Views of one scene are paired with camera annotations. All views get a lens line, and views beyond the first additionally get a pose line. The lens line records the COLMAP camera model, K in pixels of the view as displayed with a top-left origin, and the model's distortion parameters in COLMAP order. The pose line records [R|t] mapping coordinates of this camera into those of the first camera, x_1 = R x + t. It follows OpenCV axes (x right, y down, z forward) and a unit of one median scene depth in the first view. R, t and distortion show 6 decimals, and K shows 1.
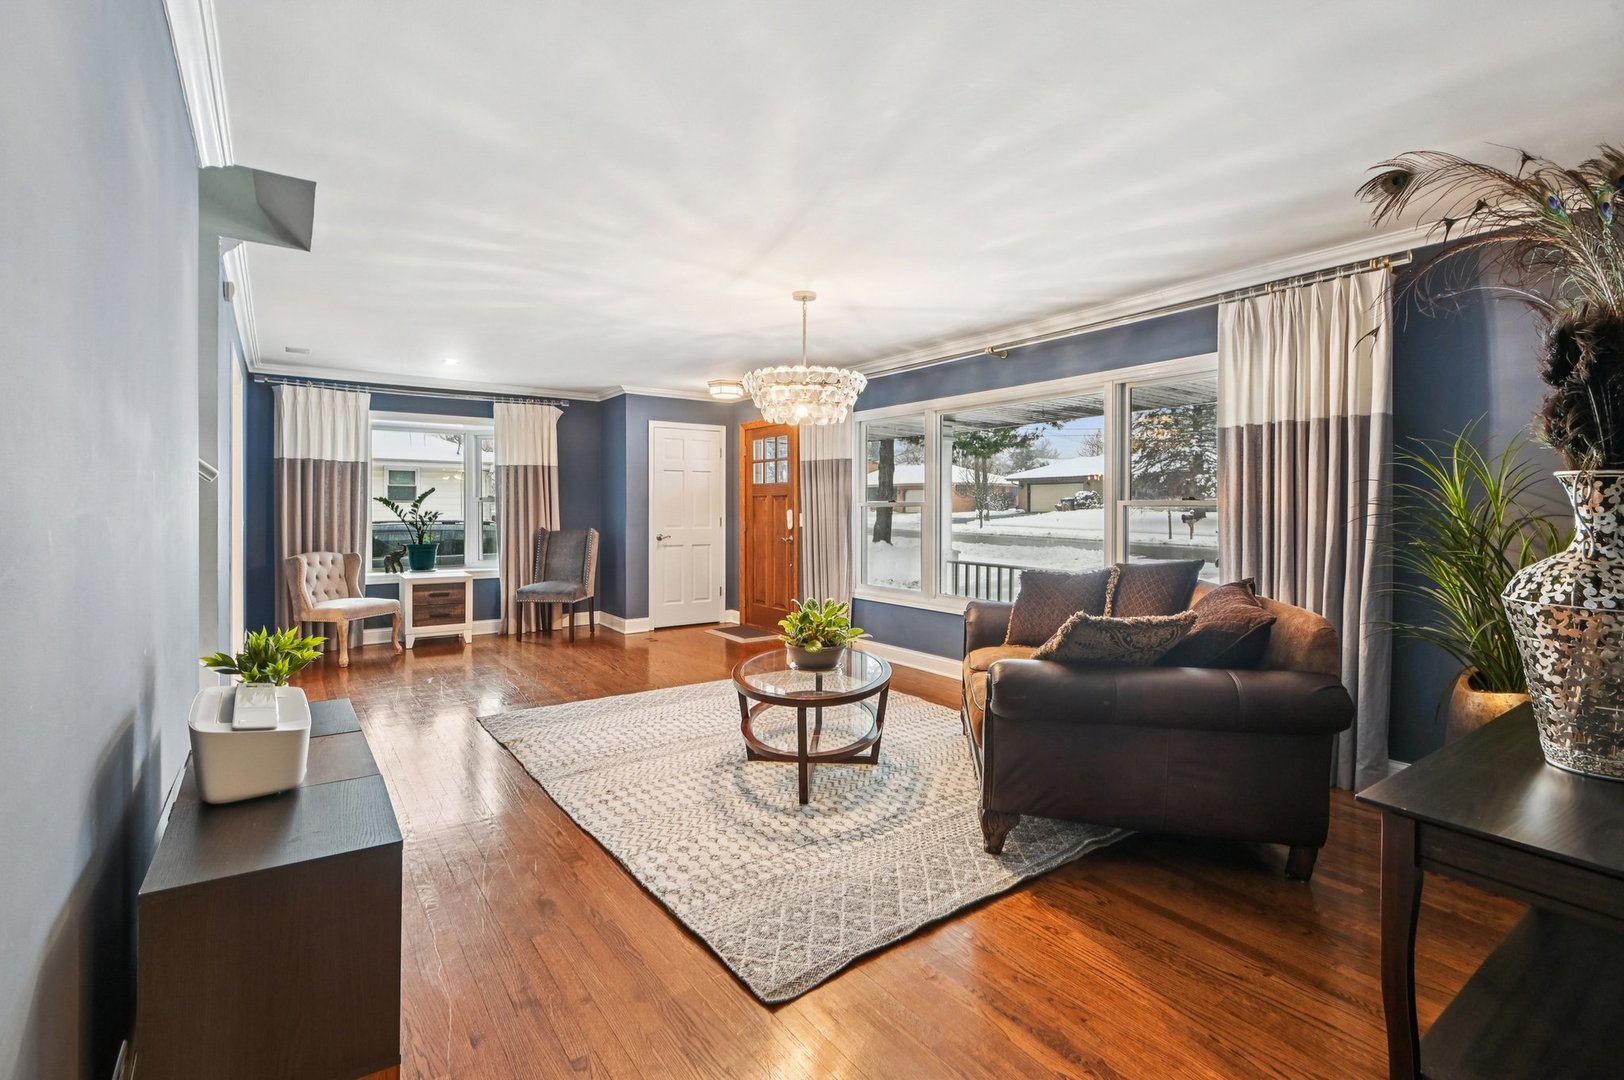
lens RADIAL K [[742.1, 0, 804.9], [0, 742.1, 519.5], [0, 0, 1]] dist [0.007610, -0.012481]
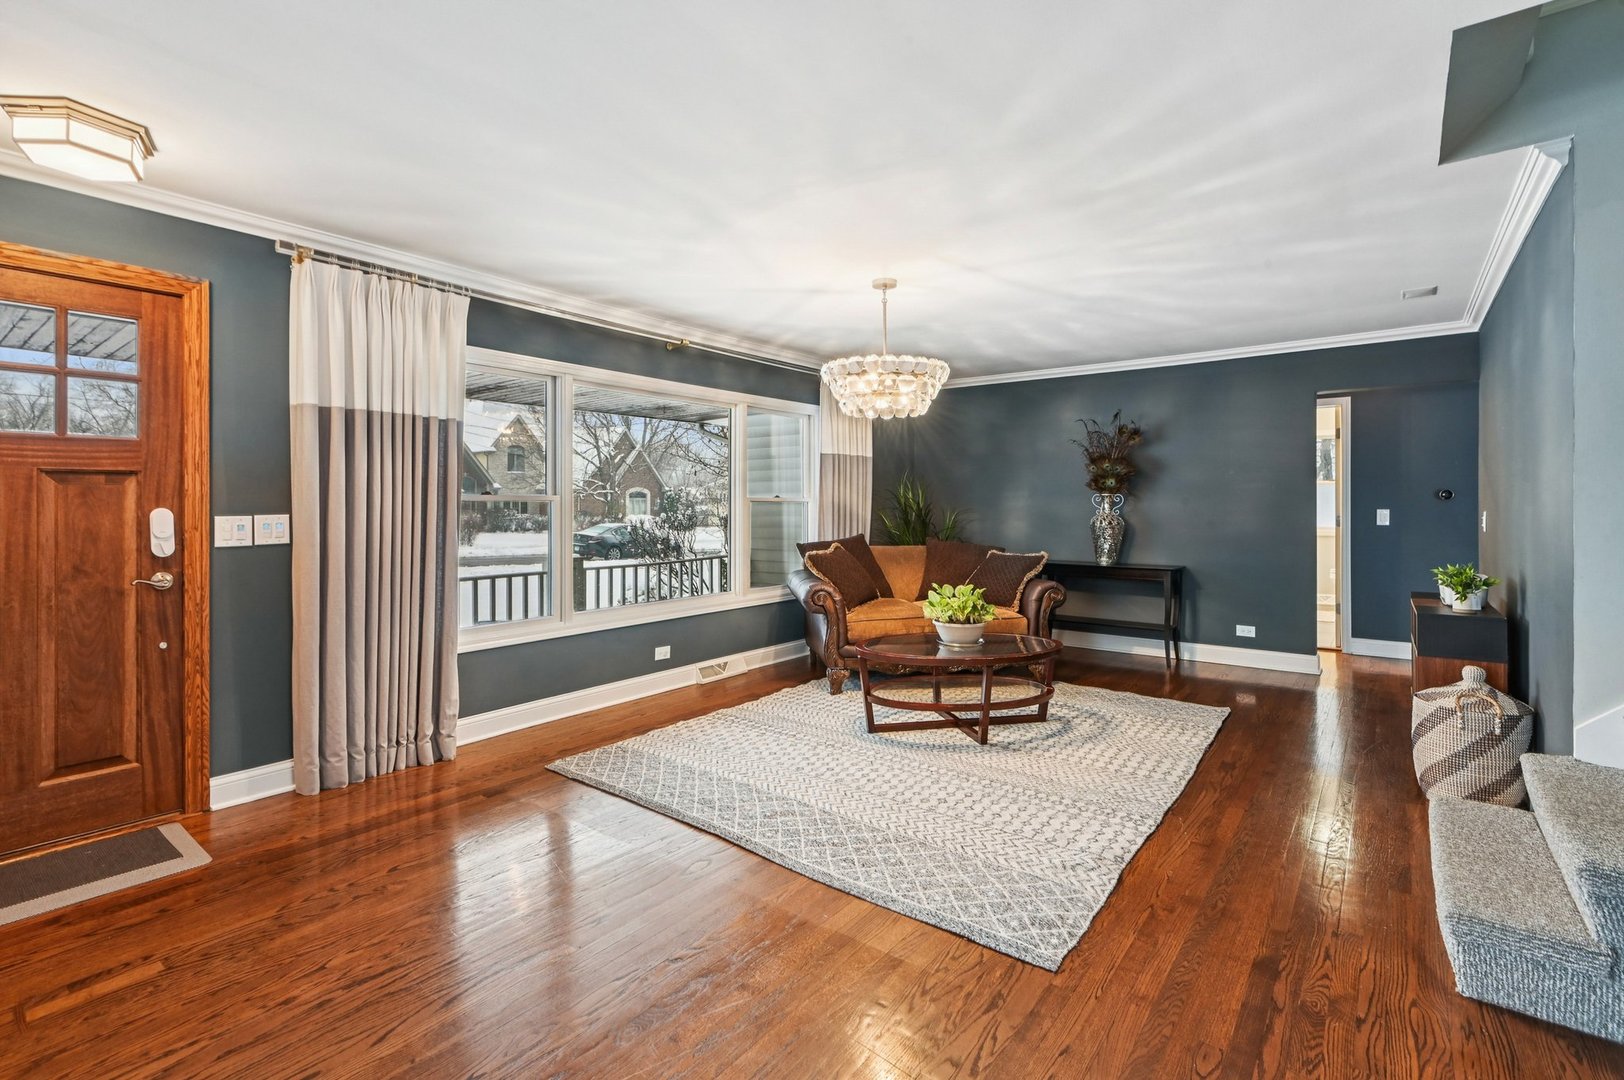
lens RADIAL K [[742.1, 0, 804.9], [0, 742.1, 519.5], [0, 0, 1]] dist [0.007610, -0.012481]
pose [[-0.285111, -0.024045, 0.958193, -1.028767], [0.015775, 0.999432, 0.029774, -0.029963], [-0.958365, 0.023605, -0.284570, 1.578797]]
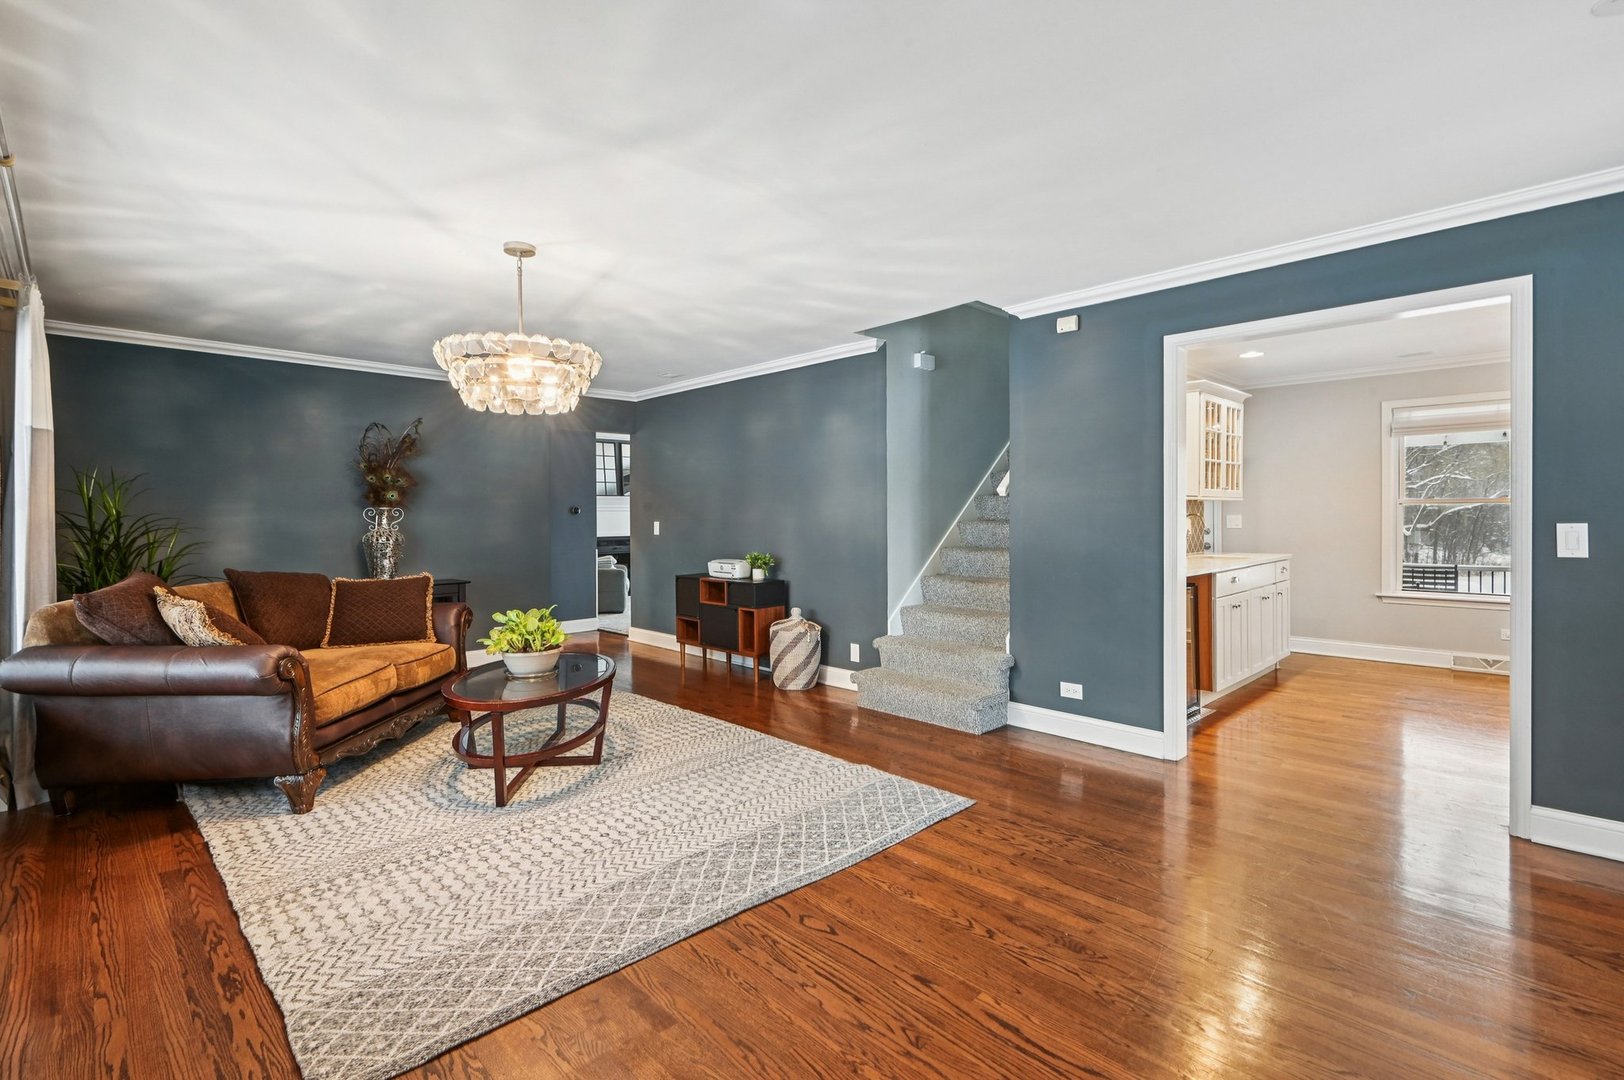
lens RADIAL K [[742.1, 0, 804.9], [0, 742.1, 519.5], [0, 0, 1]] dist [0.007610, -0.012481]
pose [[-0.987832, 0.005764, -0.155417, -0.202711], [0.002861, 0.999817, 0.018895, -0.029879], [0.155498, 0.018221, -0.987668, 2.102401]]
